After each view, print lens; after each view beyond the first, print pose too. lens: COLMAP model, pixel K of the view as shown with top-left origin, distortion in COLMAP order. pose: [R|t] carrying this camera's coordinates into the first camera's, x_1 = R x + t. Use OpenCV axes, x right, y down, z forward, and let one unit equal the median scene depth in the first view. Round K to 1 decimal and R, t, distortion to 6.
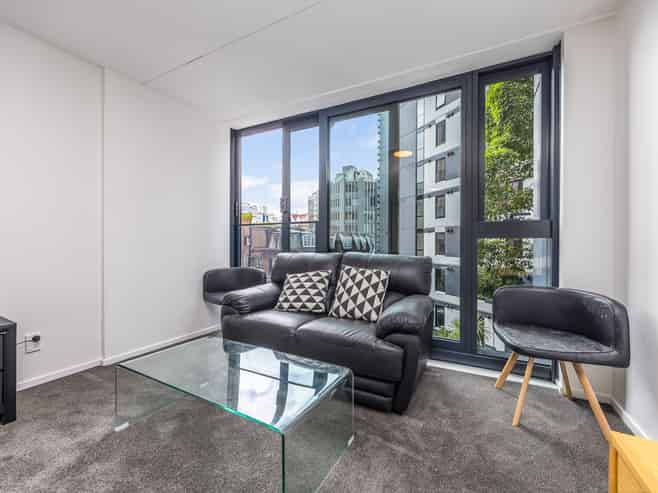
lens RADIAL K [[283.5, 0, 330.8], [0, 283.5, 243.5], [0, 0, 1]] dist [0.000730, 0.000023]
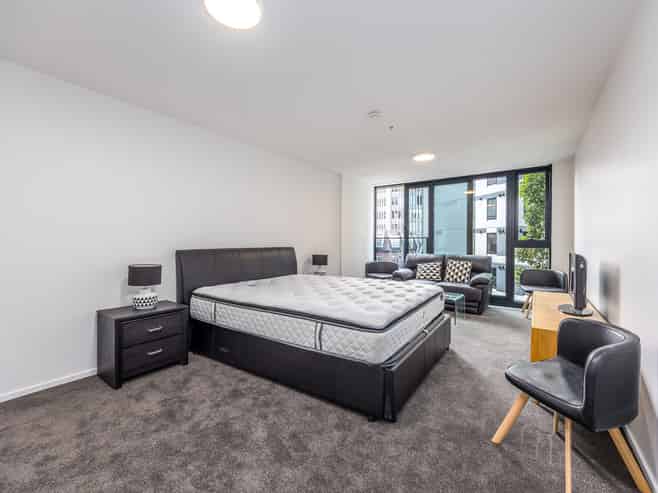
lens RADIAL K [[283.5, 0, 330.8], [0, 283.5, 243.5], [0, 0, 1]] dist [0.000730, 0.000023]
pose [[0.989604, 0.002124, -0.143804, -0.059100], [-0.000974, 0.999967, 0.008065, -0.007167], [0.143816, -0.007841, 0.989573, -0.142232]]
